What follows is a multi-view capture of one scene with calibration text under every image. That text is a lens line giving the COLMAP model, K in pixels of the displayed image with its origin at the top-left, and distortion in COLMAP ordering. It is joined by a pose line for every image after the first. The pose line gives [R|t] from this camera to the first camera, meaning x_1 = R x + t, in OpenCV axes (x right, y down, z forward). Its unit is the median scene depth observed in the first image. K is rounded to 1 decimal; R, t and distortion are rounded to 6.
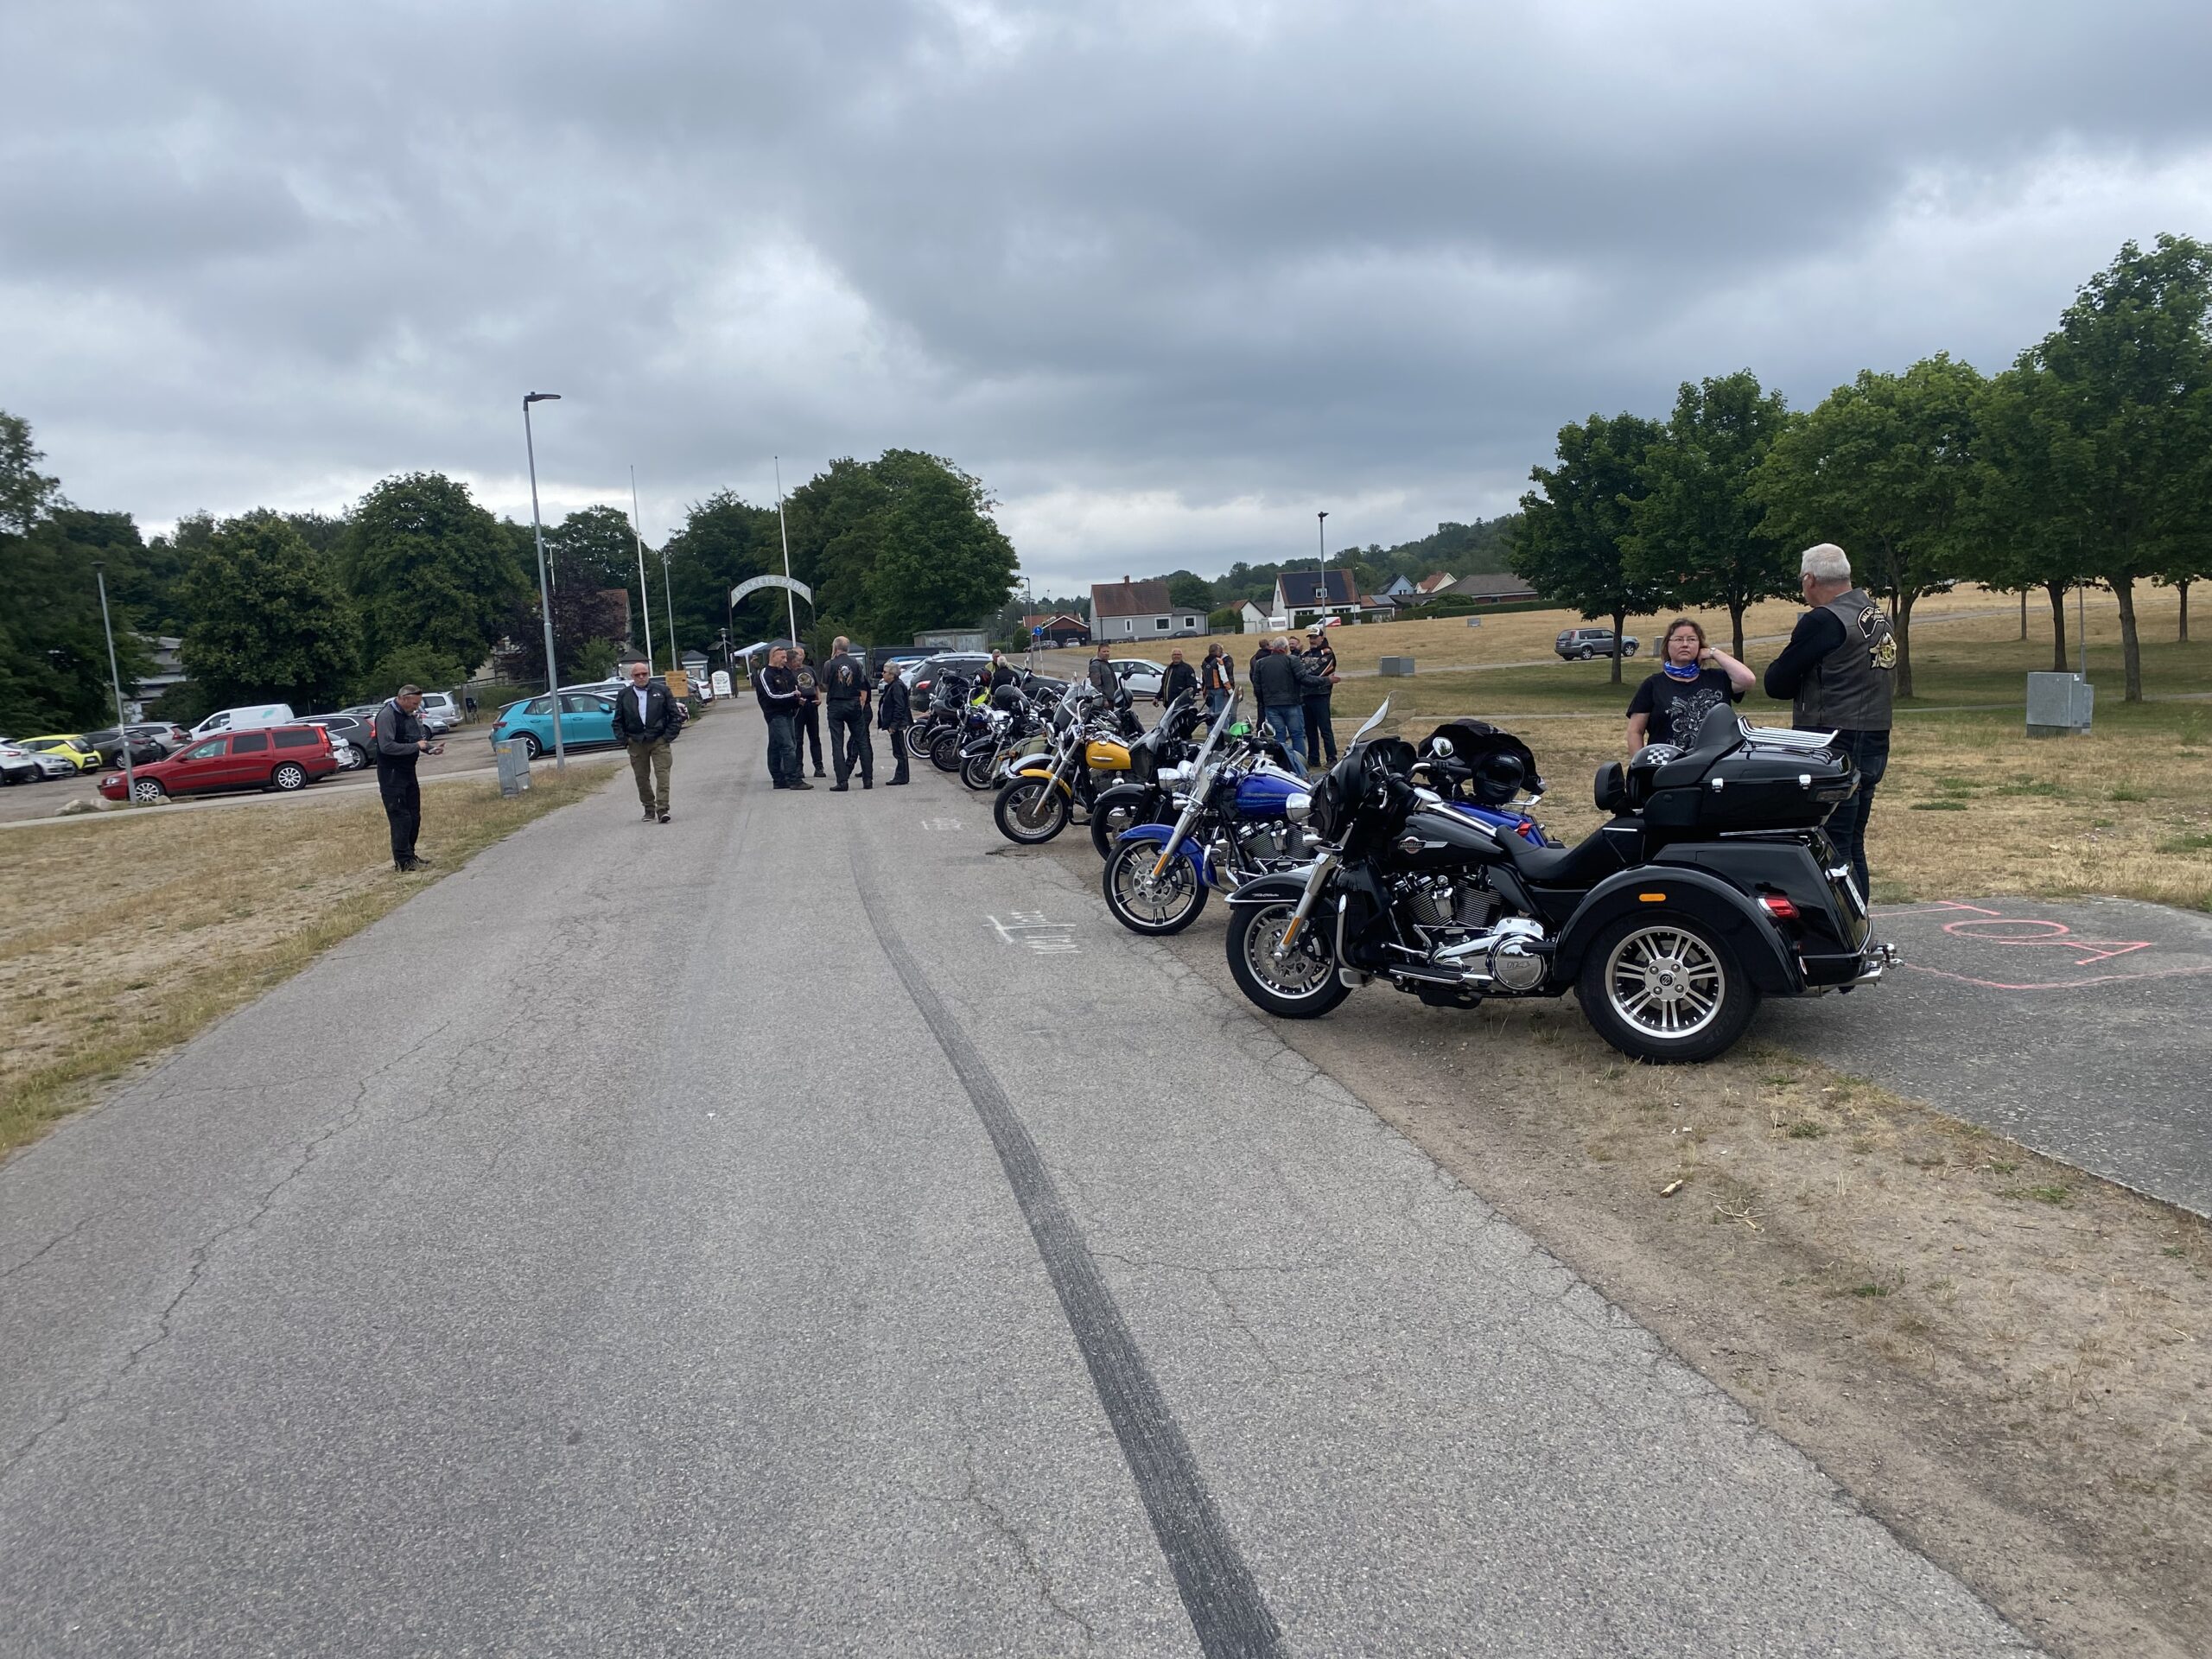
lens RADIAL K [[1655.3, 0, 1113.6], [0, 1655.3, 846.8], [0, 0, 1]] dist [0.051189, -0.058956]
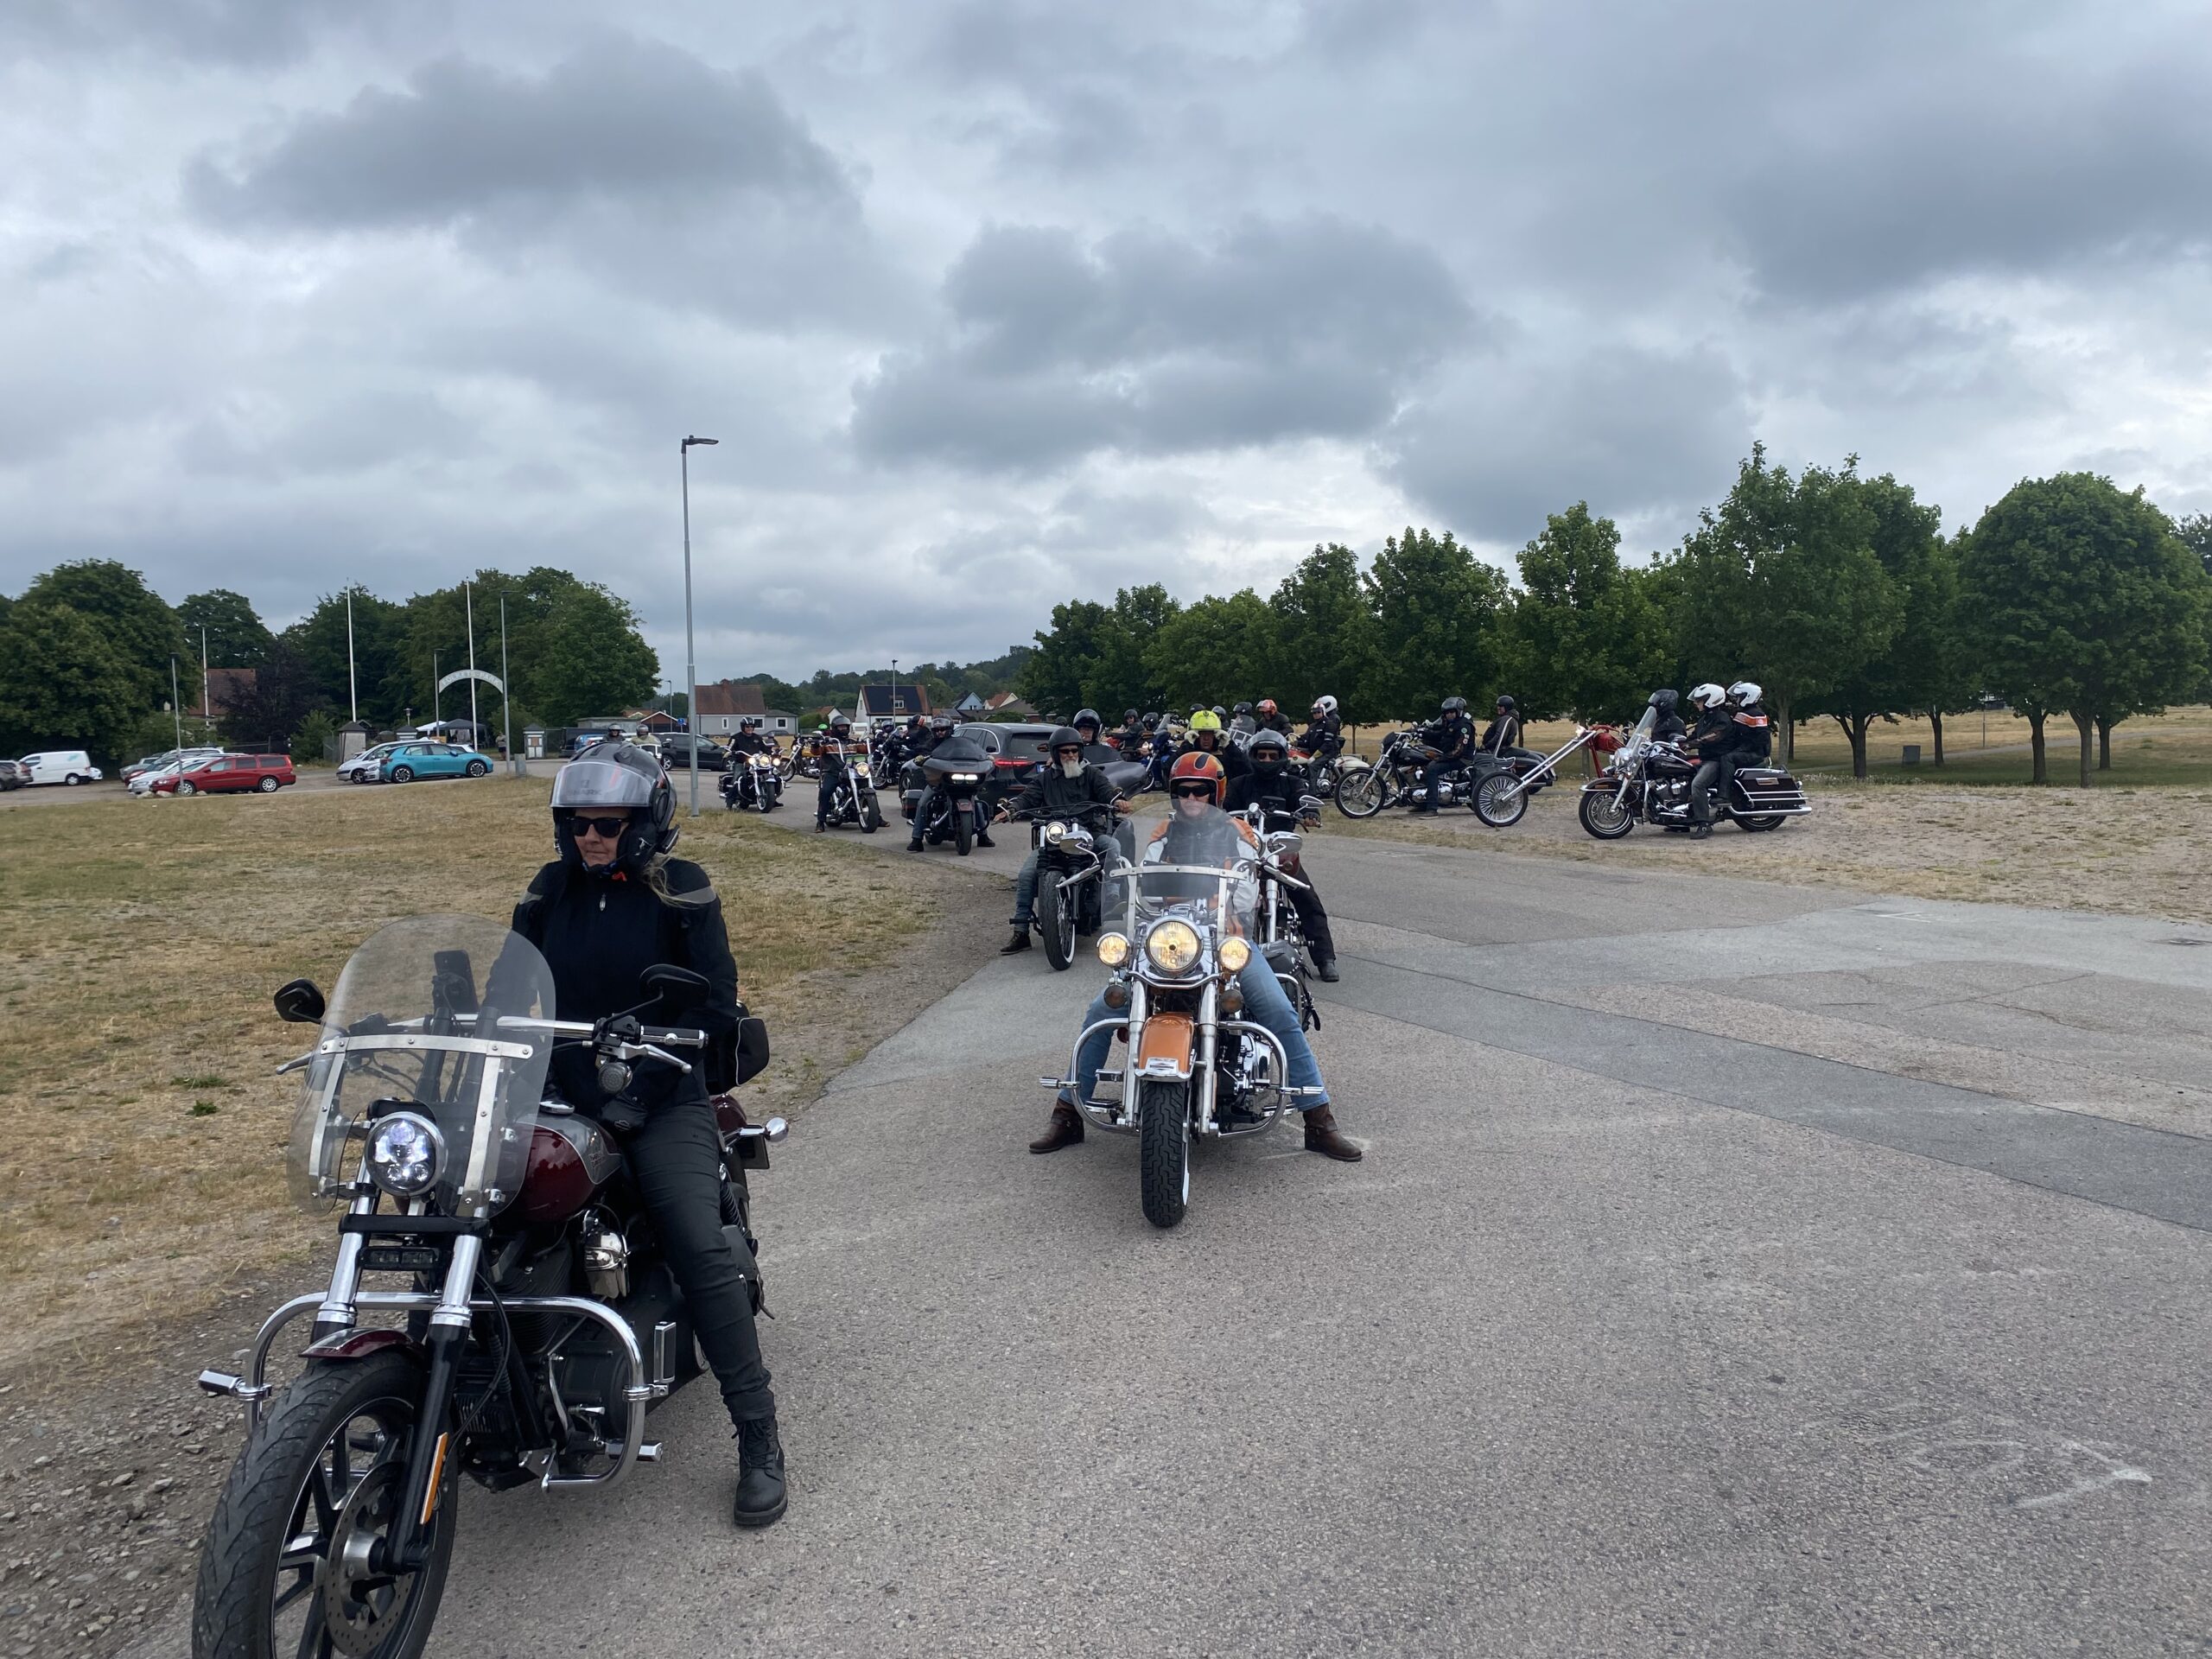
lens RADIAL K [[1655.3, 0, 1117.7], [0, 1655.3, 835.3], [0, 0, 1]] dist [0.051189, -0.058956]
pose [[0.966940, 0.029596, 0.253280, -0.030801], [-0.011145, 0.997198, -0.073977, 0.040747], [-0.254760, 0.068709, 0.964560, -0.273568]]
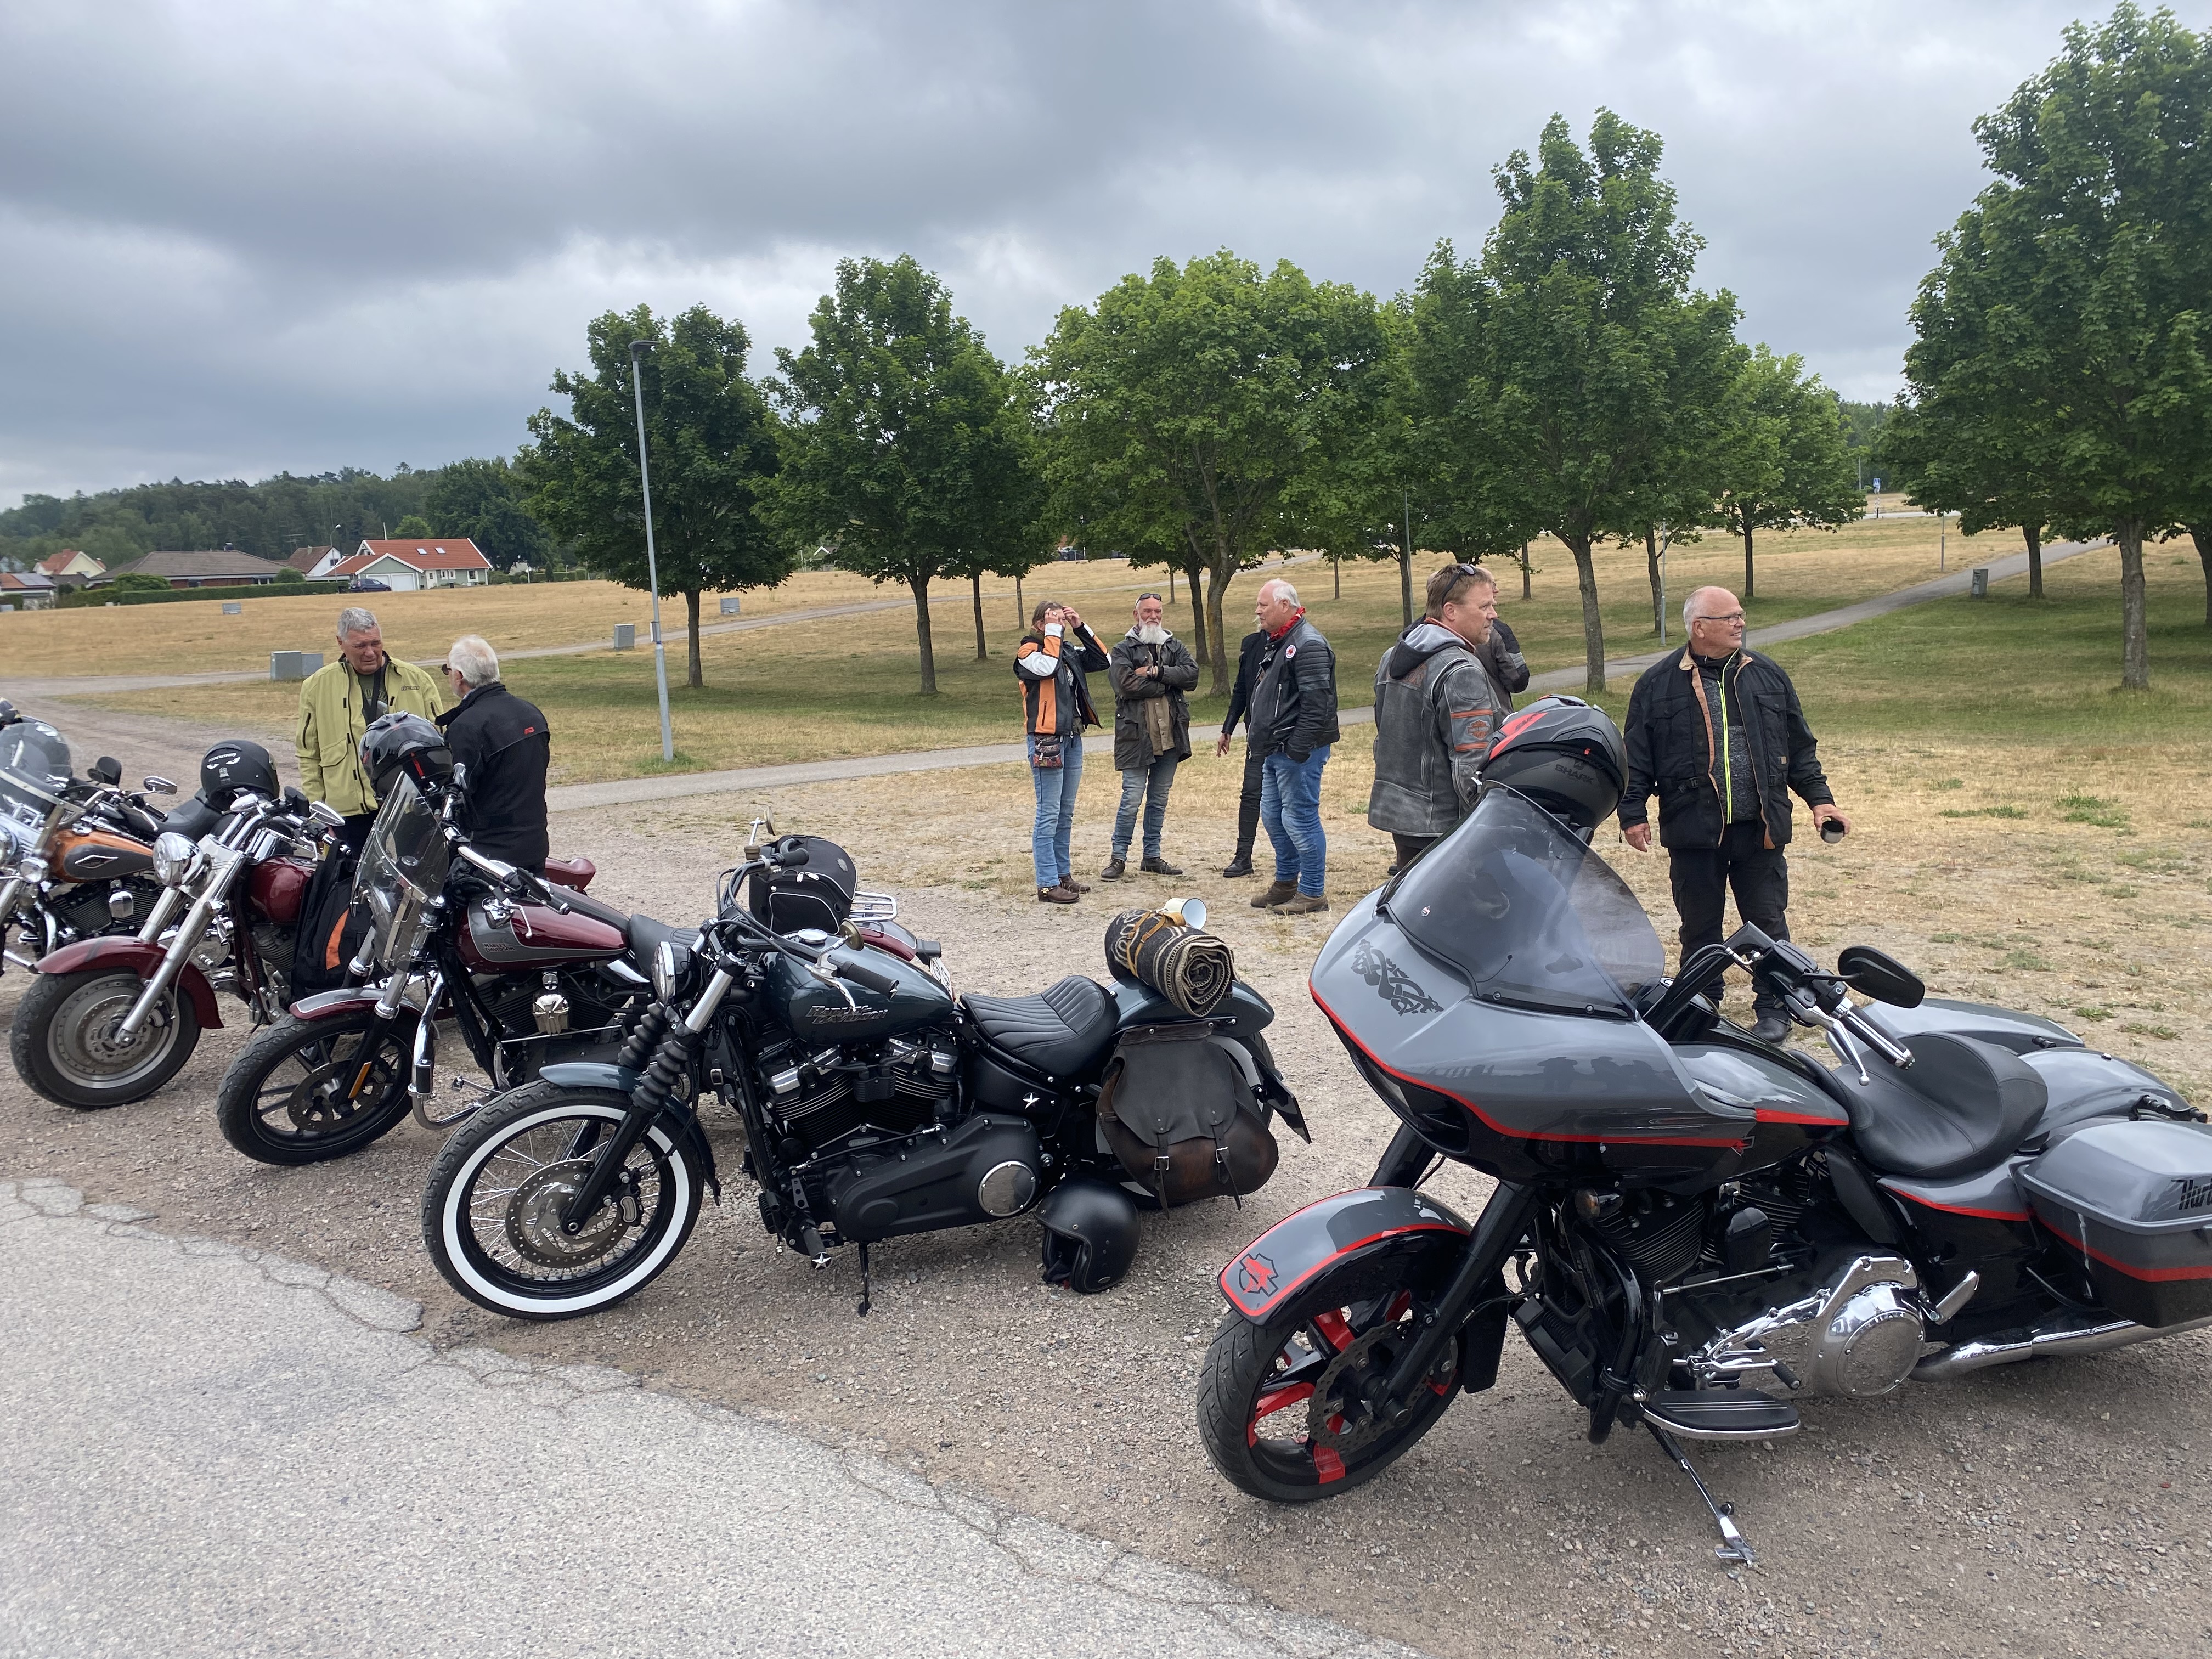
lens RADIAL K [[1655.3, 0, 1117.1], [0, 1655.3, 828.3], [0, 0, 1]] dist [0.051189, -0.058956]
pose [[0.715277, -0.085993, 0.693530, -0.044940], [0.091663, 0.995371, 0.028882, -0.024275], [-0.692803, 0.042913, 0.719849, 0.214711]]
